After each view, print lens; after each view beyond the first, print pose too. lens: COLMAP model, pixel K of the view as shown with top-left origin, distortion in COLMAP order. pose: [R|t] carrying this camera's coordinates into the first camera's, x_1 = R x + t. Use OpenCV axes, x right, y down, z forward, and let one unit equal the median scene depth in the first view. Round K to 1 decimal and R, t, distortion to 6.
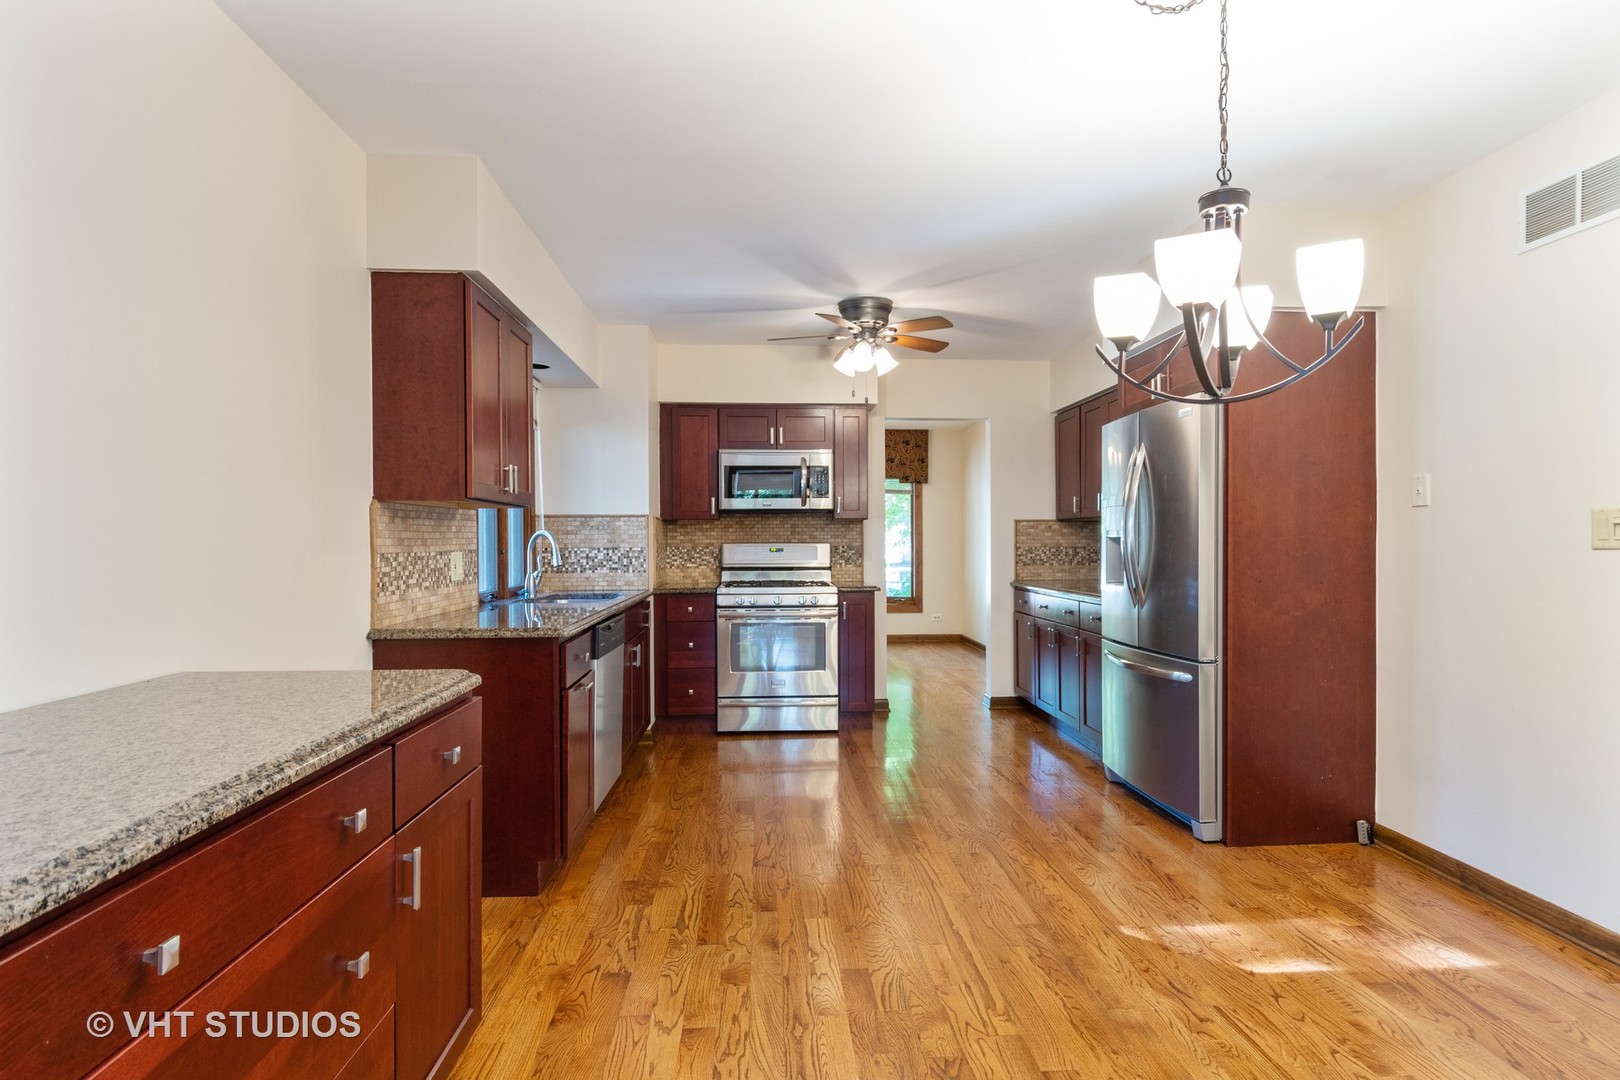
lens RADIAL K [[851.4, 0, 808.0], [0, 851.4, 543.5], [0, 0, 1]] dist [0.012873, -0.001722]
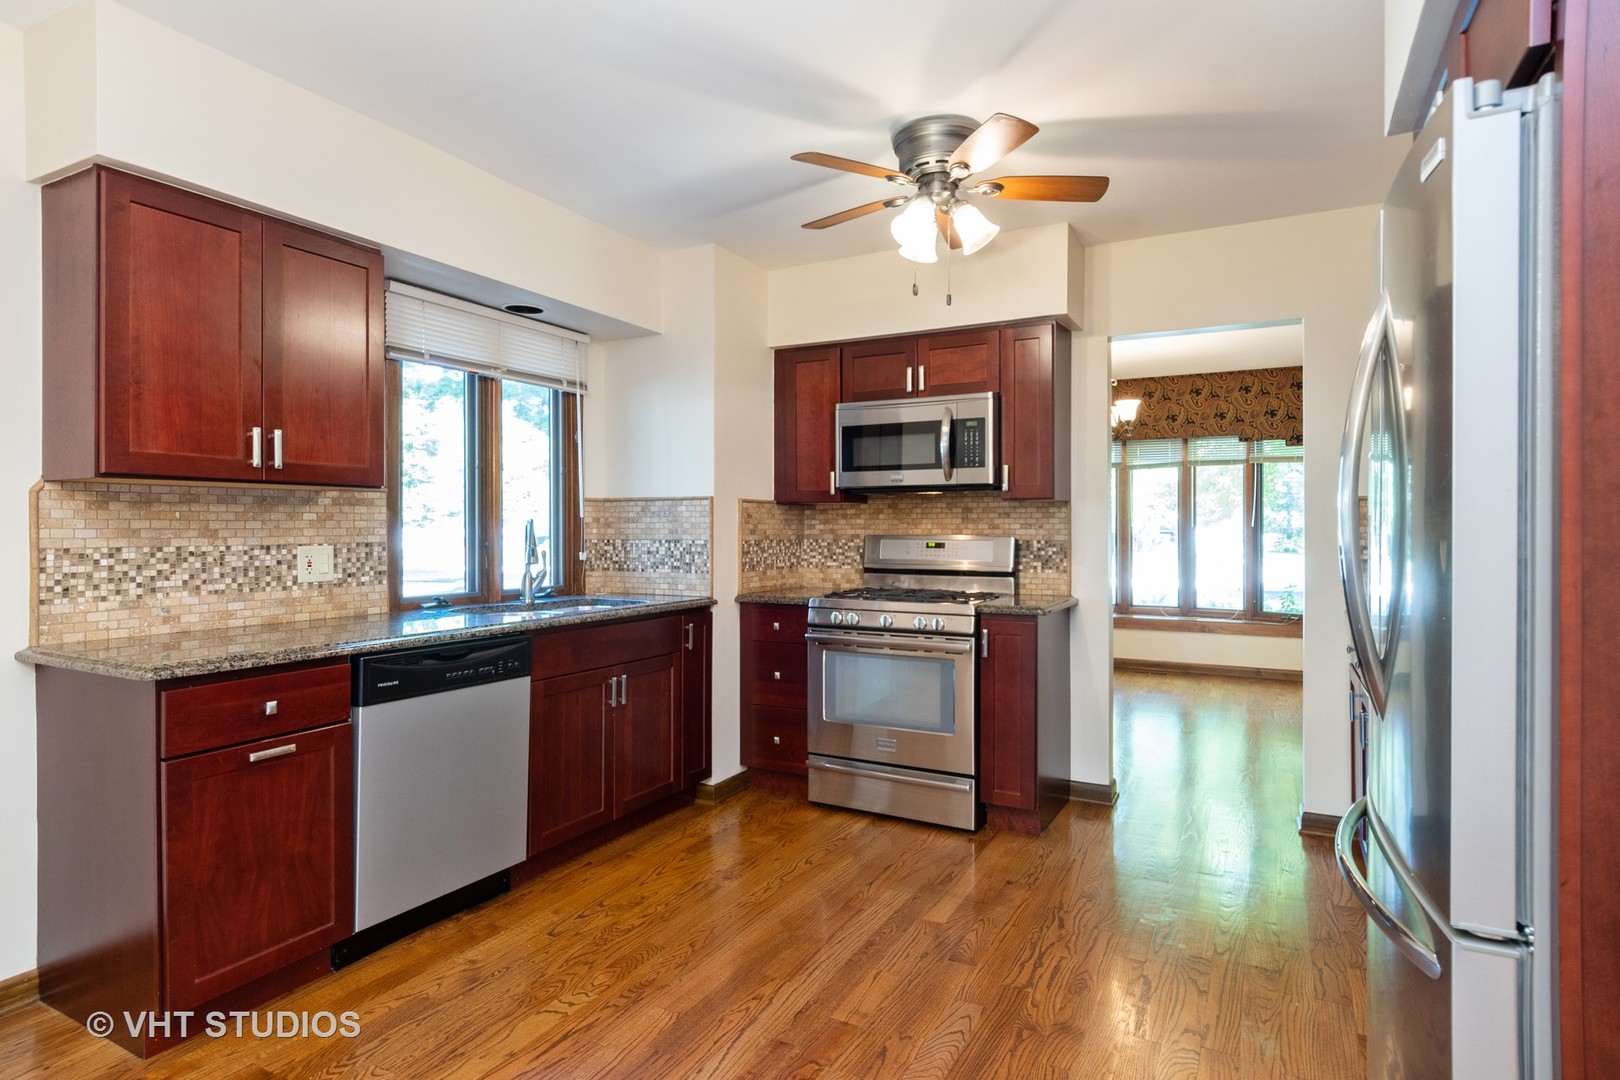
lens RADIAL K [[851.4, 0, 803.7], [0, 851.4, 525.8], [0, 0, 1]] dist [0.012873, -0.001722]
pose [[0.840762, 0.003826, -0.541391, 0.271599], [-0.006383, 0.999976, -0.002846, -0.006188], [0.541367, 0.005849, 0.840766, 0.394365]]
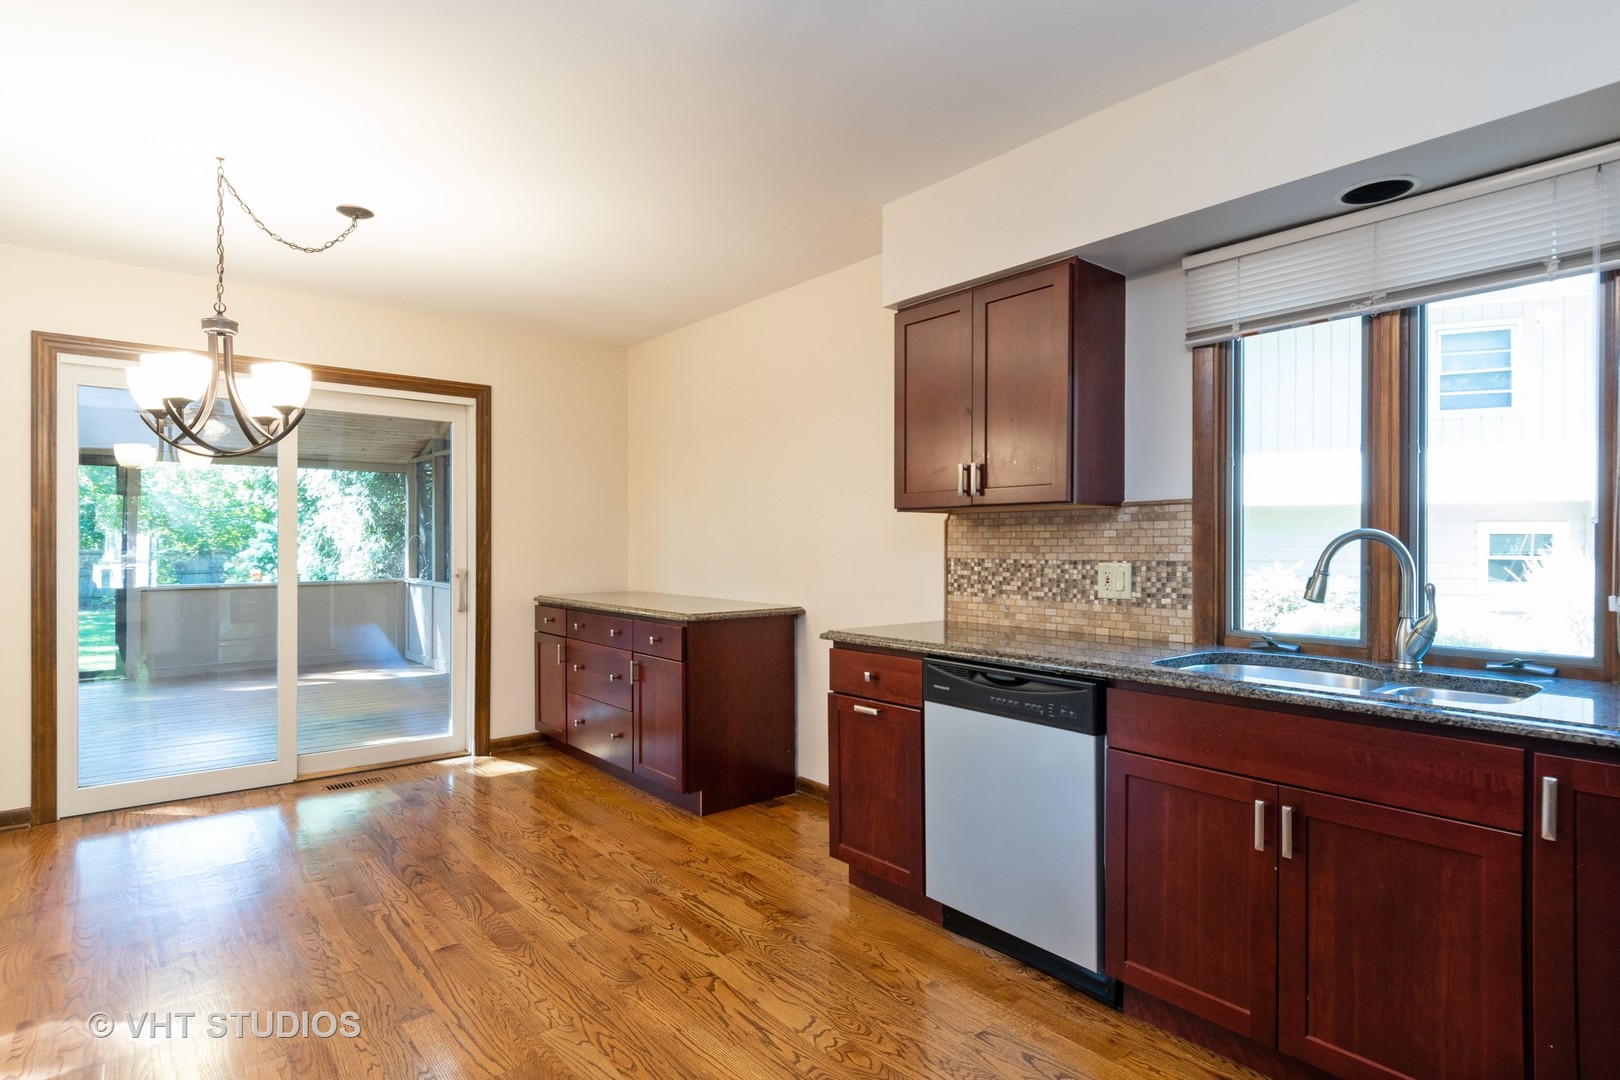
lens RADIAL K [[851.4, 0, 821.2], [0, 851.4, 544.2], [0, 0, 1]] dist [0.012873, -0.001722]
pose [[-0.803417, 0.002355, -0.595413, 0.189411], [-0.000575, 0.999989, 0.004730, -0.007230], [0.595417, 0.004143, -0.803406, 1.010091]]
